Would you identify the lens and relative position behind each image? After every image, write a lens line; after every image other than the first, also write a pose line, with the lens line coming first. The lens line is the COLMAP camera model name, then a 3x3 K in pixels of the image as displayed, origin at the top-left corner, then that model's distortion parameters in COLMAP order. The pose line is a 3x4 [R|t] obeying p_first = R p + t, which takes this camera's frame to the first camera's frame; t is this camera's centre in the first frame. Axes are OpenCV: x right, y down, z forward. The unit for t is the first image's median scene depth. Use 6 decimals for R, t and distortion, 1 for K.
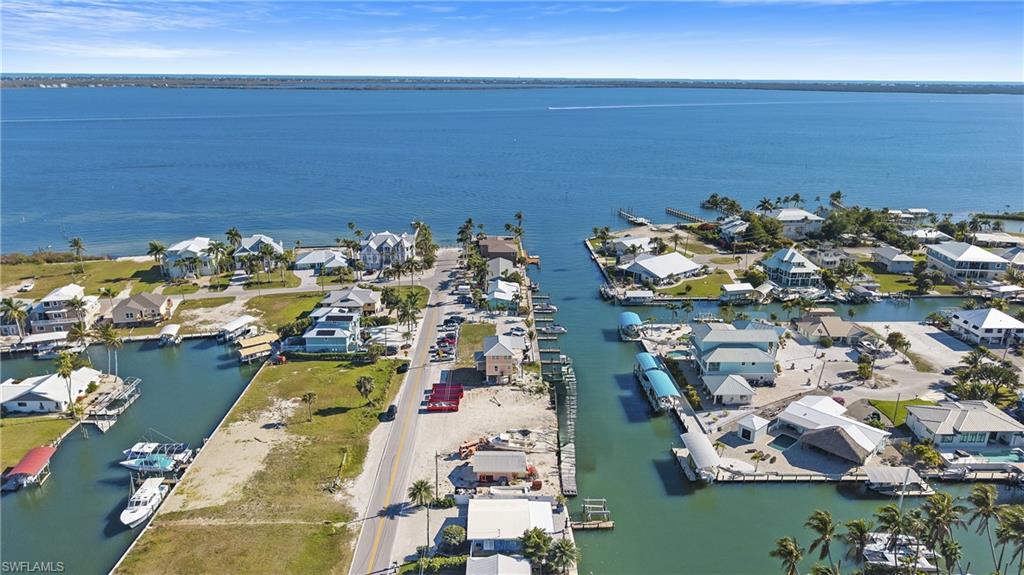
lens RADIAL K [[688.7, 0, 512.0], [0, 688.7, 287.5], [0, 0, 1]] dist [0.006756, -0.001270]
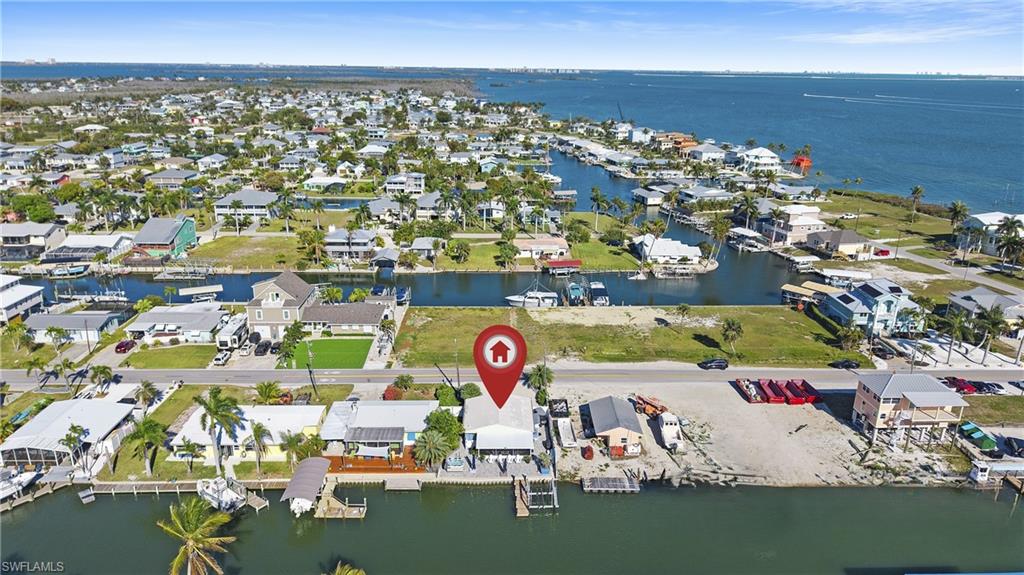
lens RADIAL K [[683.0, 0, 512.0], [0, 683.0, 287.5], [0, 0, 1]] dist [0.093486, -0.000995]
pose [[0.012574, 0.307061, -0.951607, 0.595564], [-0.307330, 0.906803, 0.288543, -0.074518], [0.951520, 0.288829, 0.105771, 0.621280]]
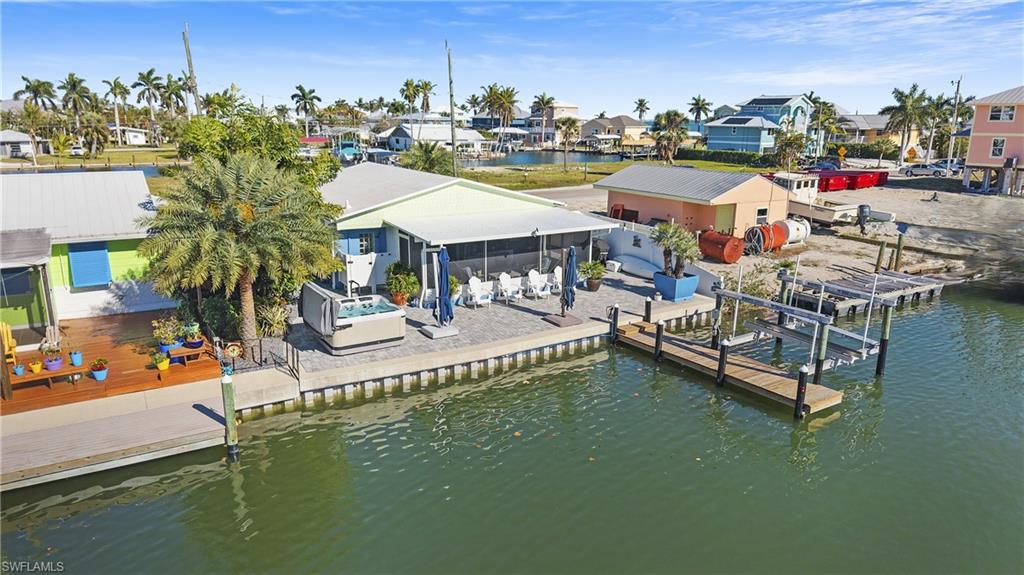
lens RADIAL K [[690.3, 0, 512.0], [0, 690.3, 287.5], [0, 0, 1]] dist [0.020511, -0.005136]
pose [[0.523822, 0.201540, -0.827643, 0.176764], [-0.258319, 0.963438, 0.071115, 0.244061], [0.811715, 0.176545, 0.556732, 0.632210]]
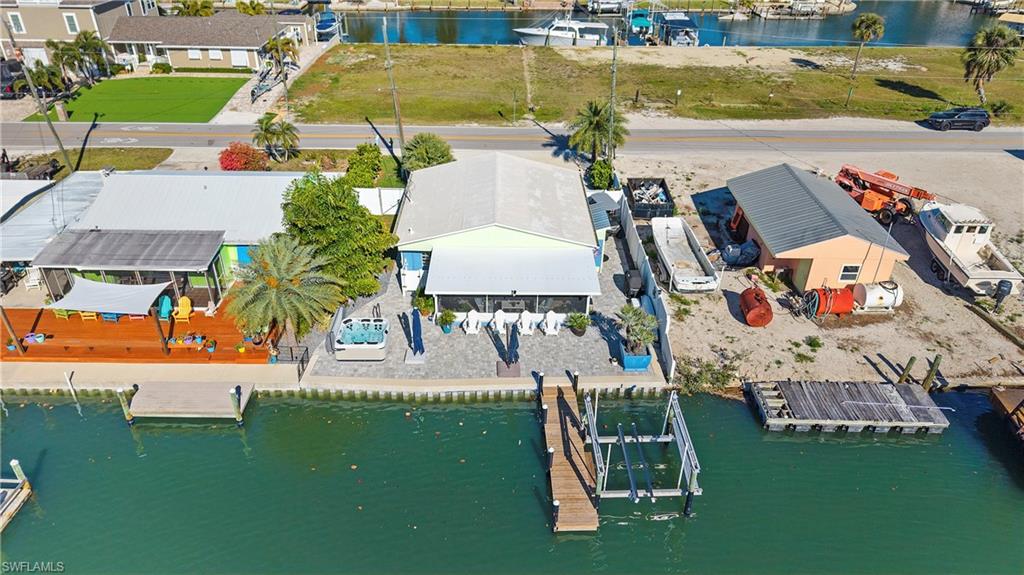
lens RADIAL K [[688.7, 0, 512.0], [0, 688.7, 287.5], [0, 0, 1]] dist [0.006756, -0.001270]
pose [[0.000708, 0.512359, -0.858771, 0.218202], [-0.309503, 0.816717, 0.487013, 0.140920], [0.950898, 0.265447, 0.159155, 0.690654]]
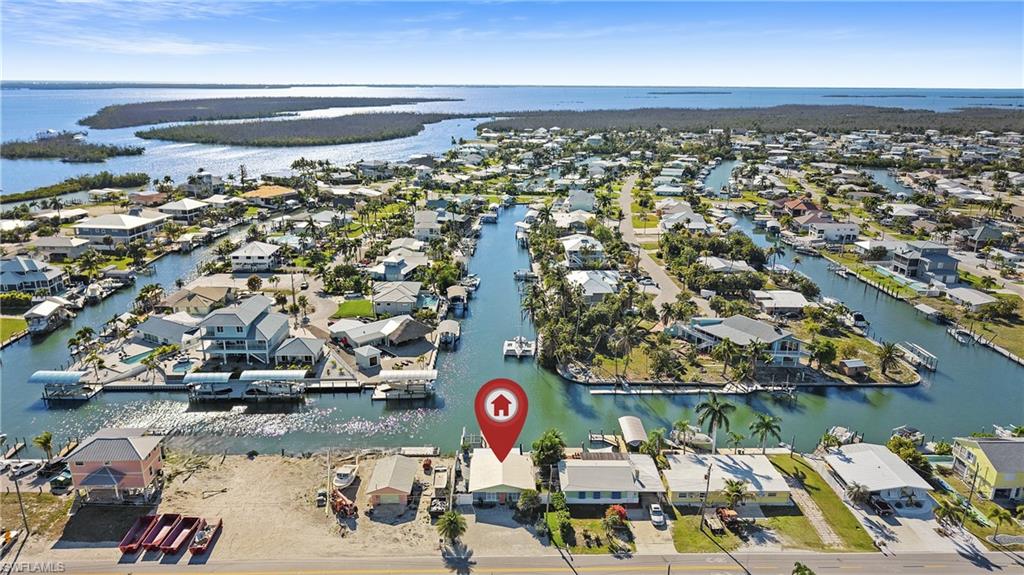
lens RADIAL K [[690.3, 0, 512.0], [0, 690.3, 287.5], [0, 0, 1]] dist [0.020511, -0.005136]
pose [[-0.003023, -0.295168, 0.955441, -0.649655], [0.287481, 0.914855, 0.283539, -0.142260], [-0.957781, 0.275528, 0.082090, 0.591876]]
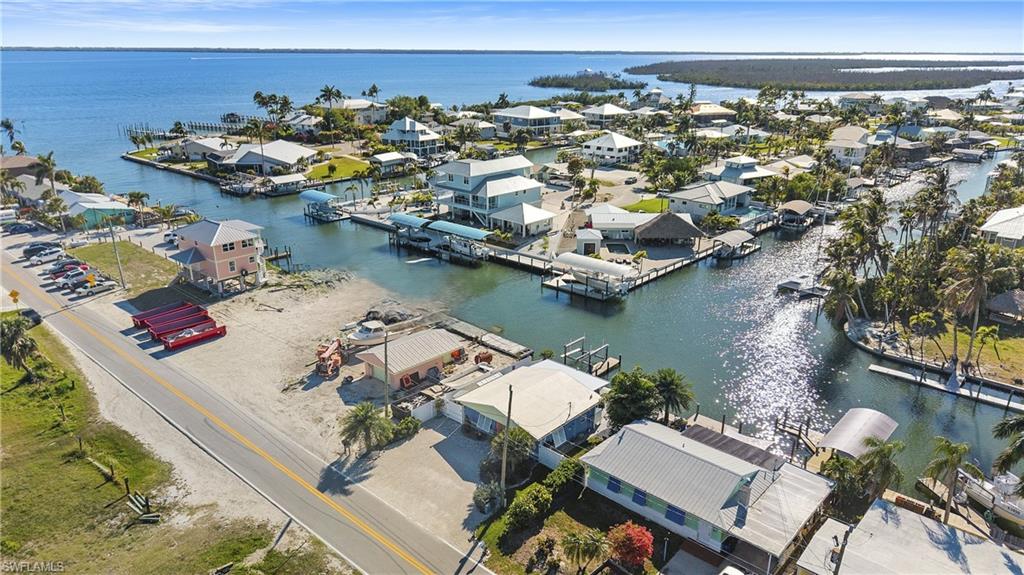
lens RADIAL K [[690.3, 0, 512.0], [0, 690.3, 287.5], [0, 0, 1]] dist [0.020511, -0.005136]
pose [[0.683639, -0.242273, 0.688434, -0.294765], [0.214226, 0.968355, 0.128048, 0.117052], [-0.697671, 0.059942, 0.713906, 0.418096]]
